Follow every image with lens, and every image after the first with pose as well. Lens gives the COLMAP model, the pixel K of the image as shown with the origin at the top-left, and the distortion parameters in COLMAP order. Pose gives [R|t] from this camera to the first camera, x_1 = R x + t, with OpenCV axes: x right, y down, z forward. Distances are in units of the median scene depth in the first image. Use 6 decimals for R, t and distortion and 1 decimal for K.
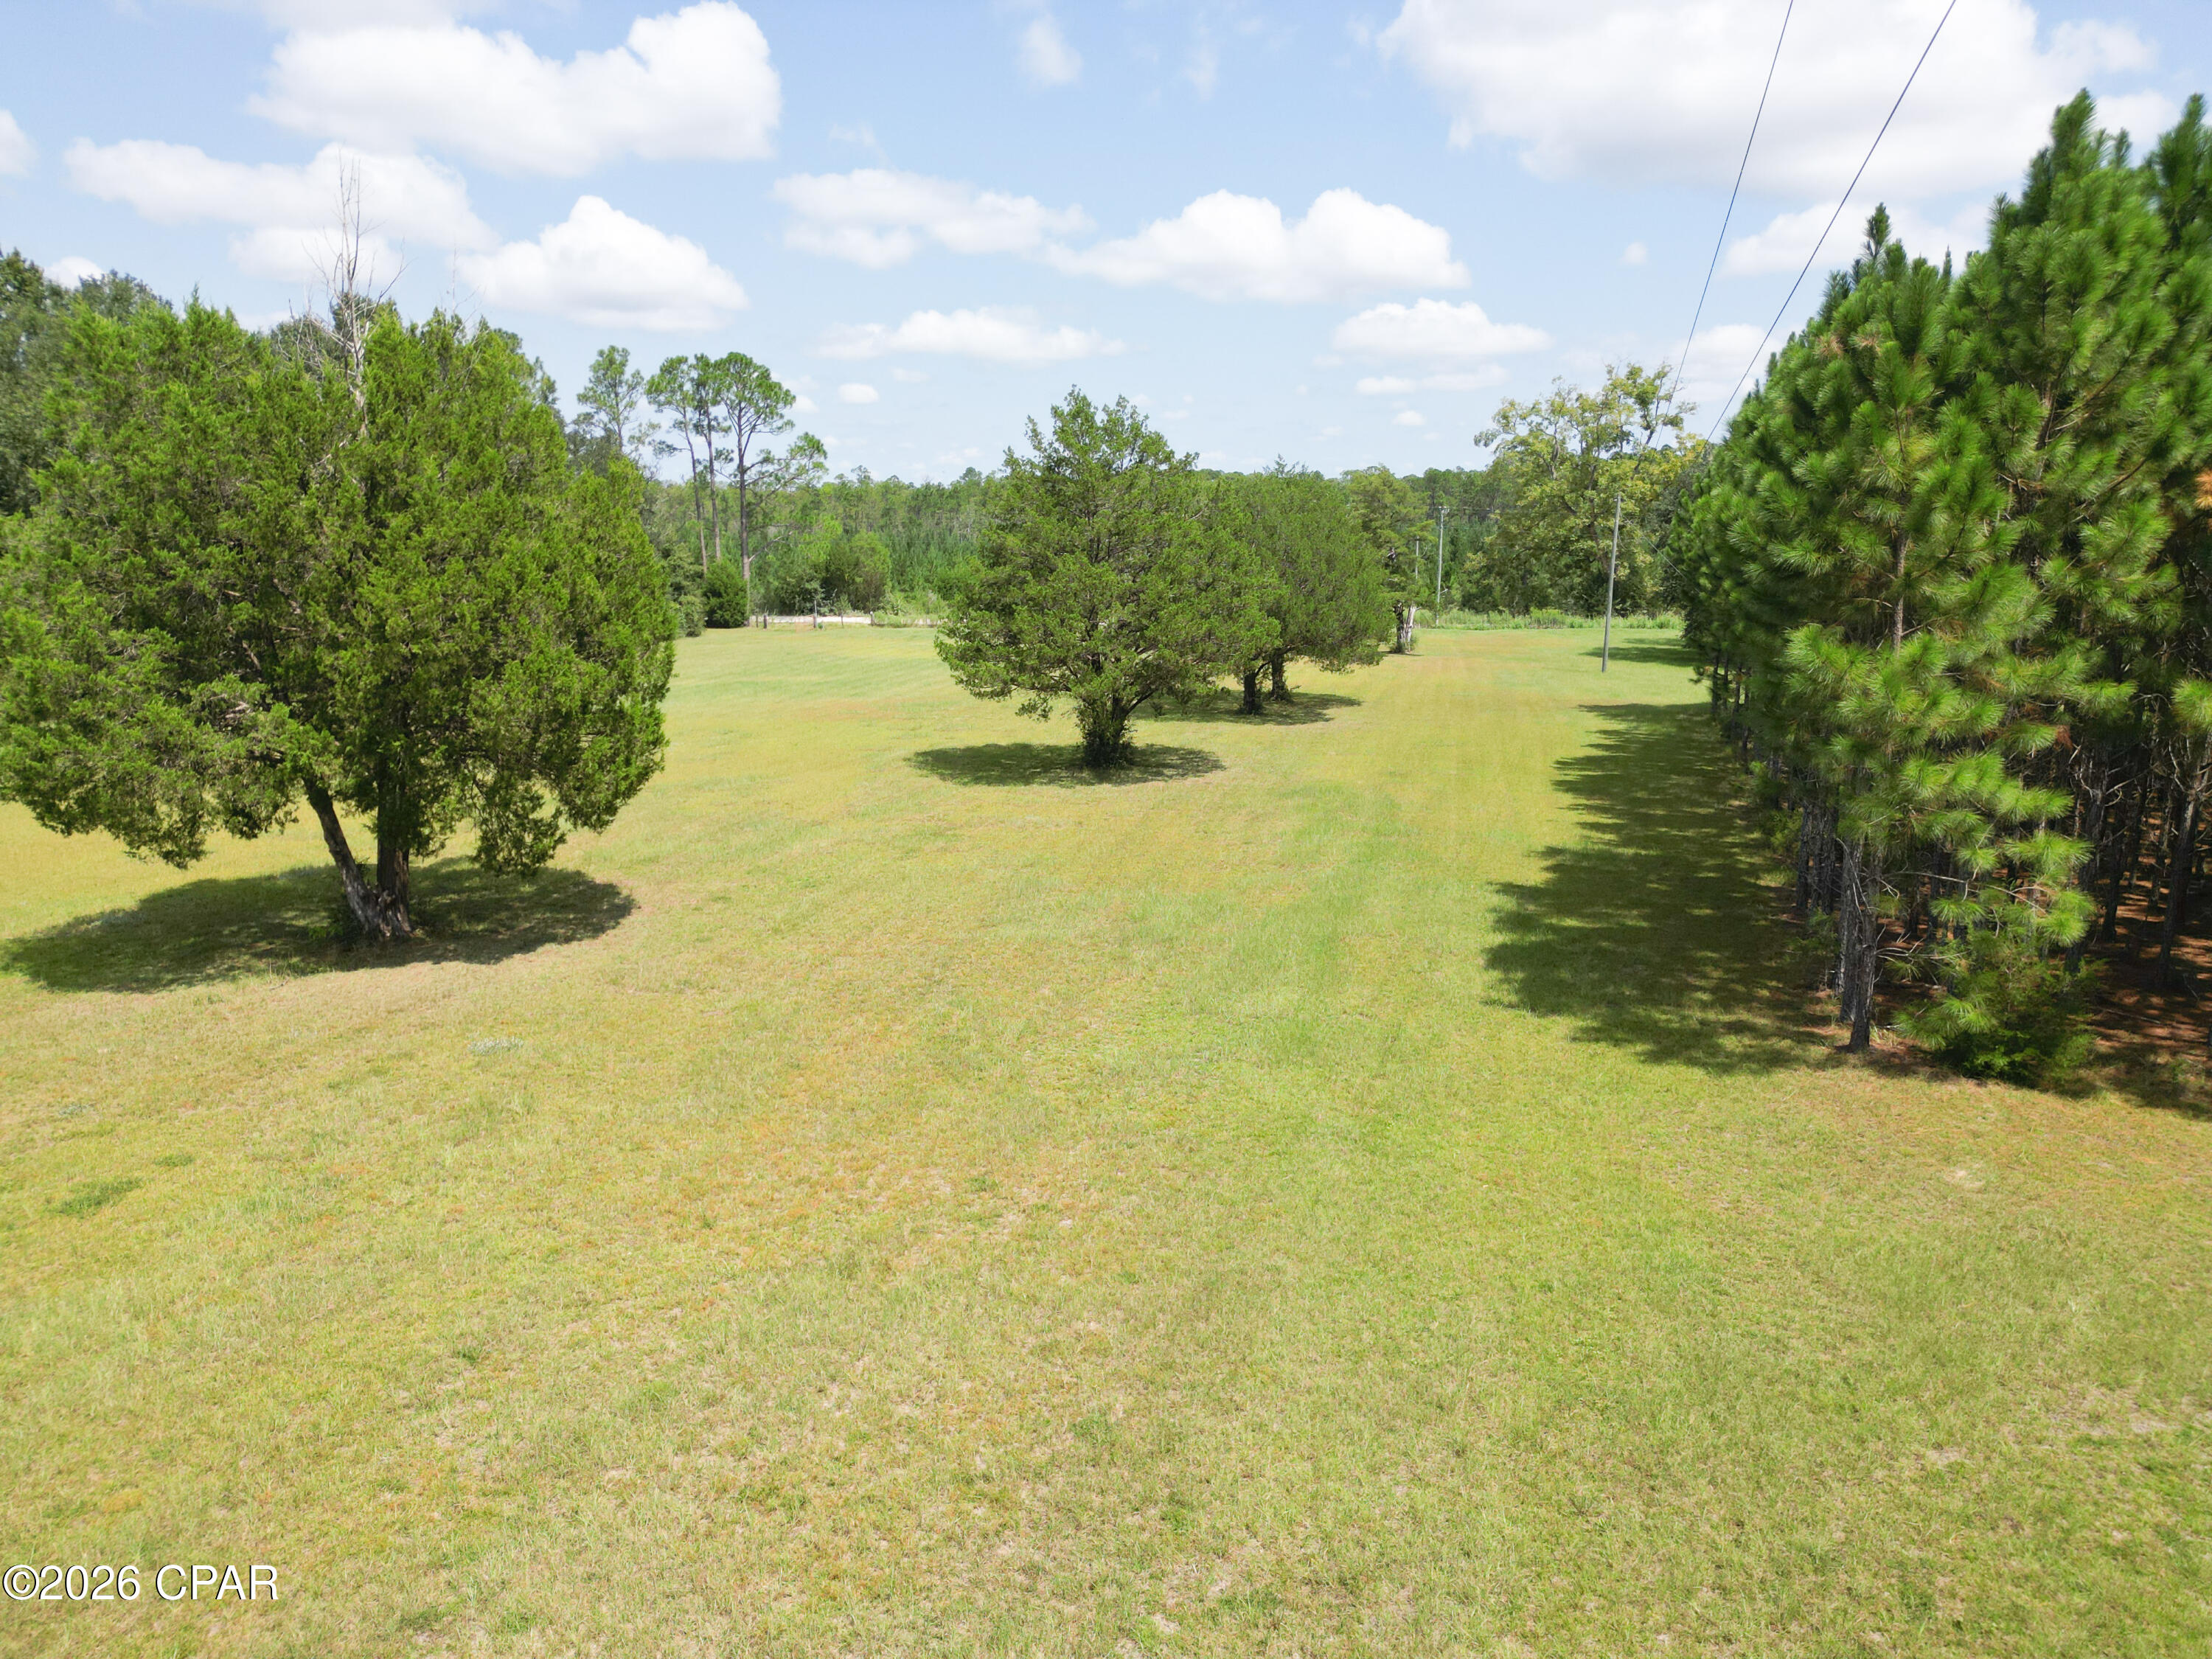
lens RADIAL K [[1525.4, 0, 1116.0], [0, 1525.4, 828.9], [0, 0, 1]] dist [0.023987, -0.002983]
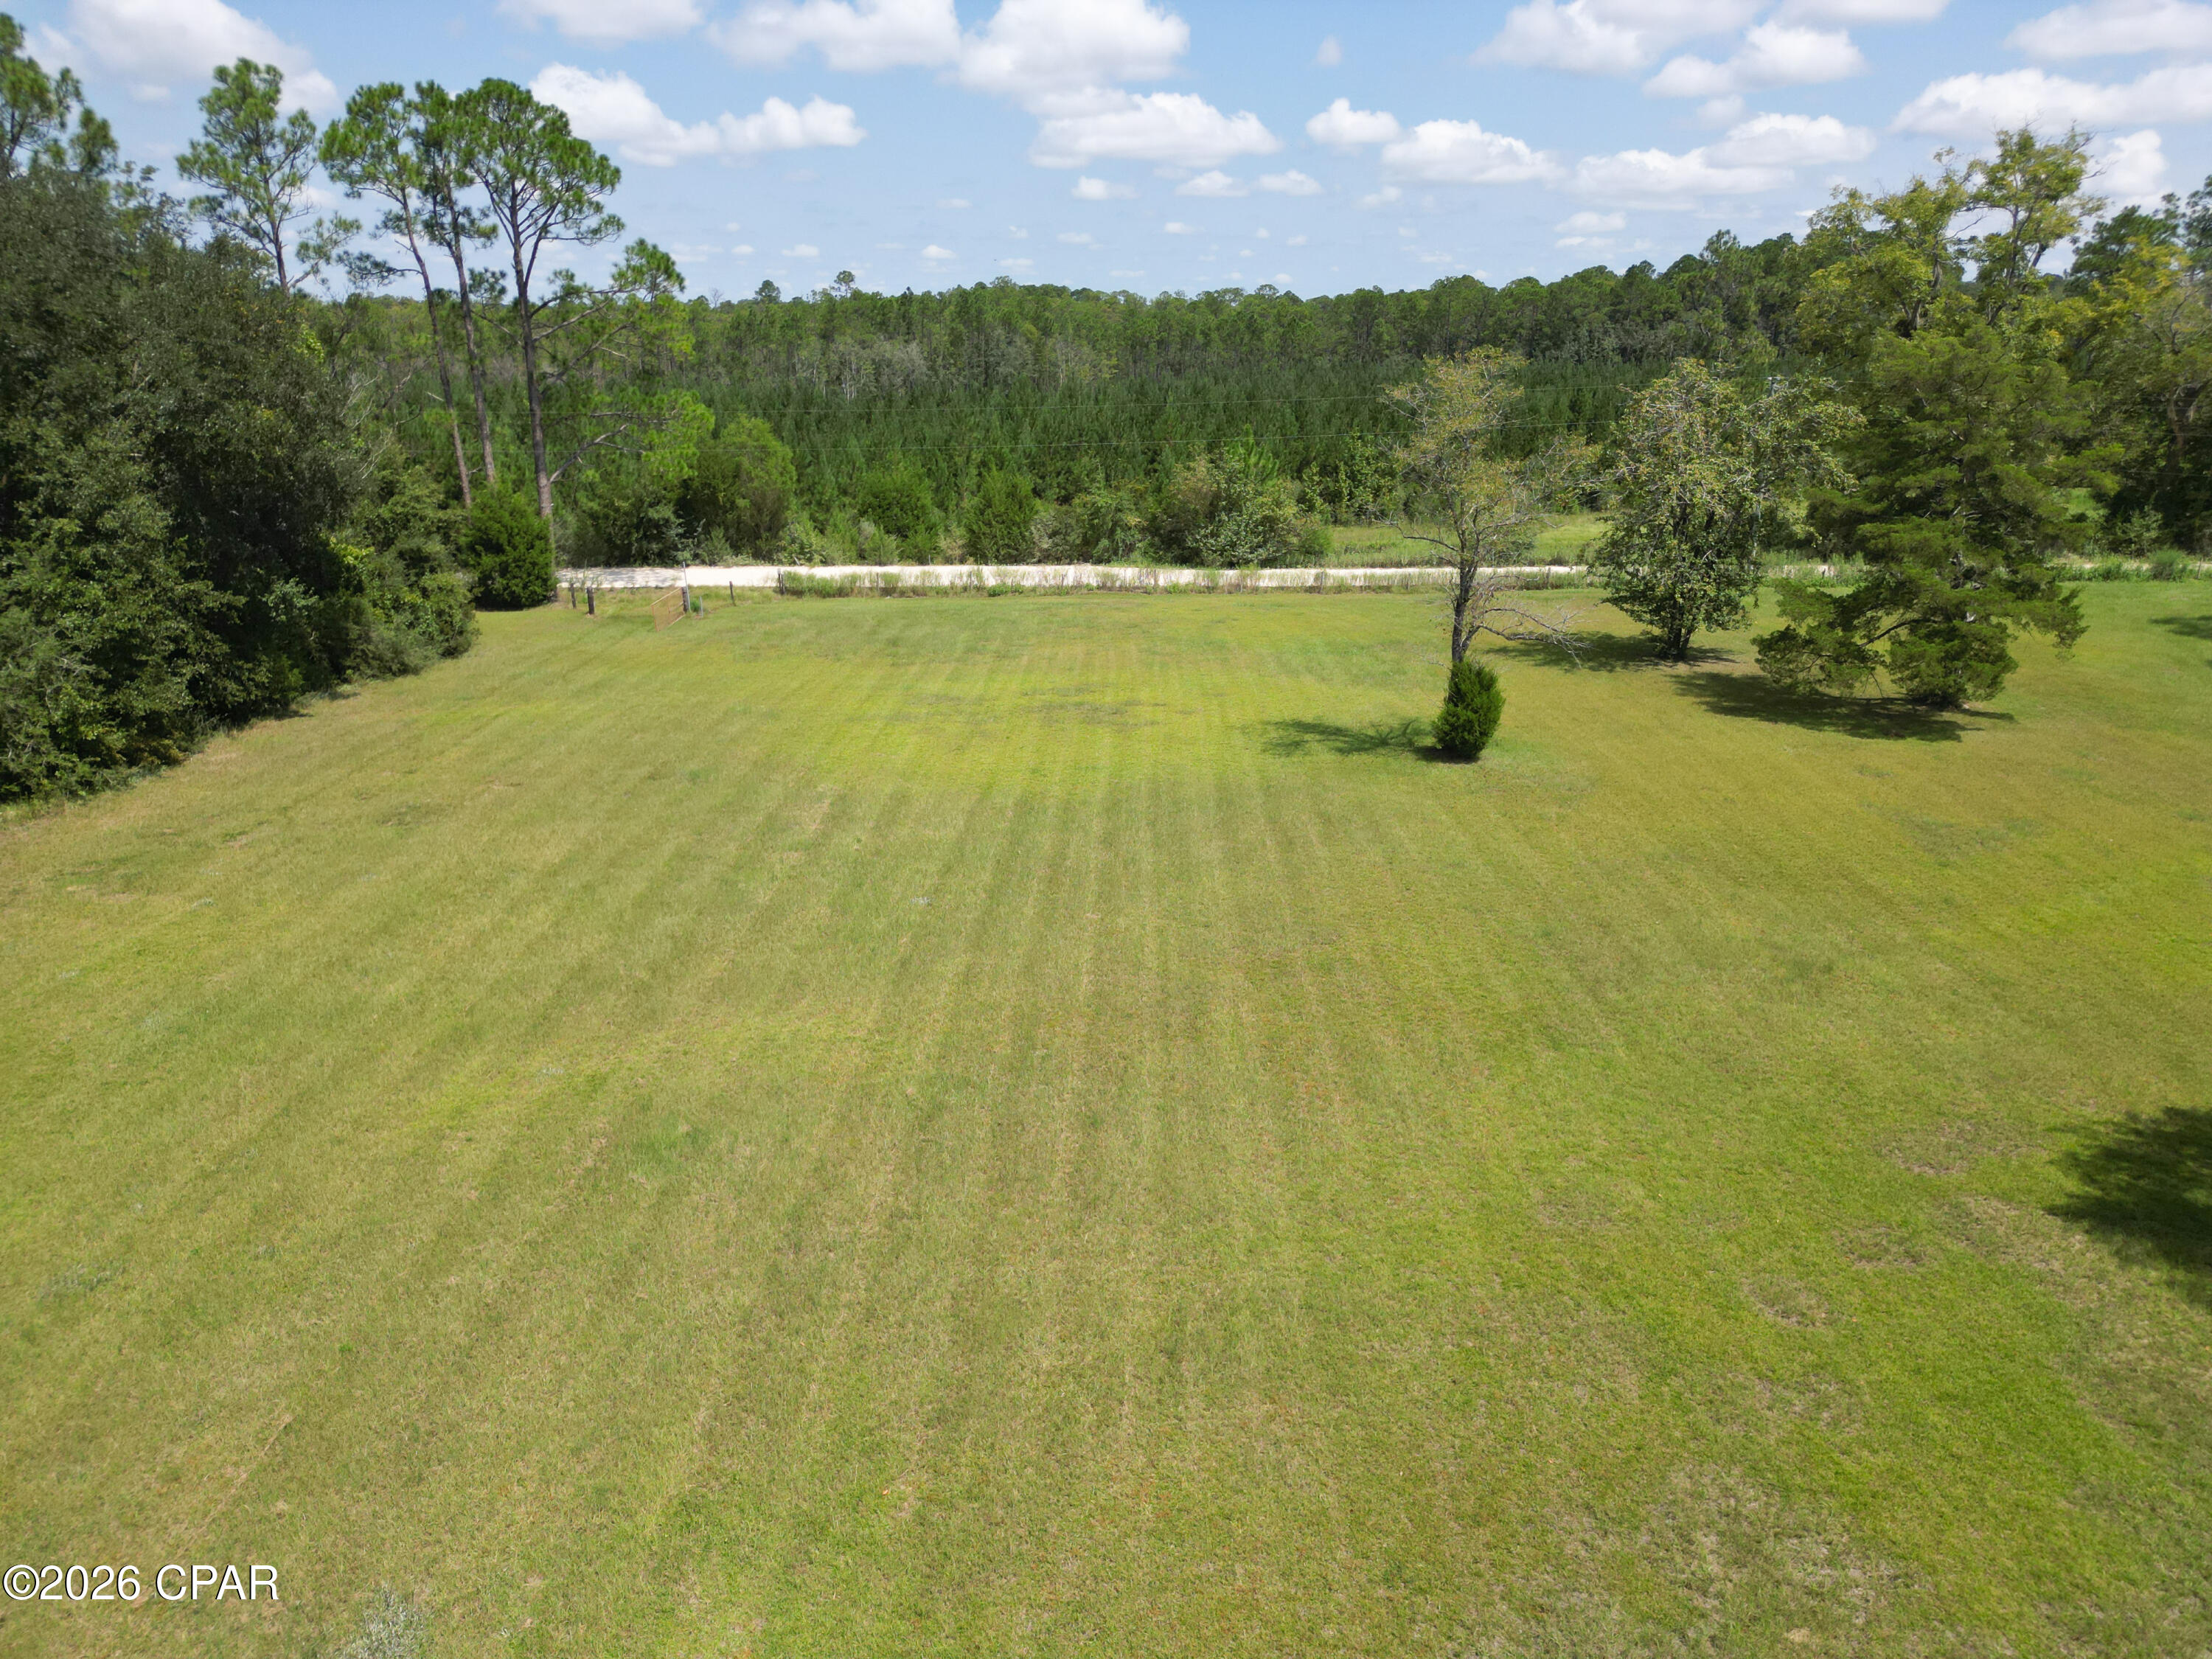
lens RADIAL K [[1525.4, 0, 1092.7], [0, 1525.4, 827.7], [0, 0, 1]] dist [0.023987, -0.002983]
pose [[0.992824, -0.037578, 0.113526, -0.114860], [0.024126, 0.992765, 0.117626, -0.113488], [-0.117125, -0.114043, 0.986548, 0.425204]]
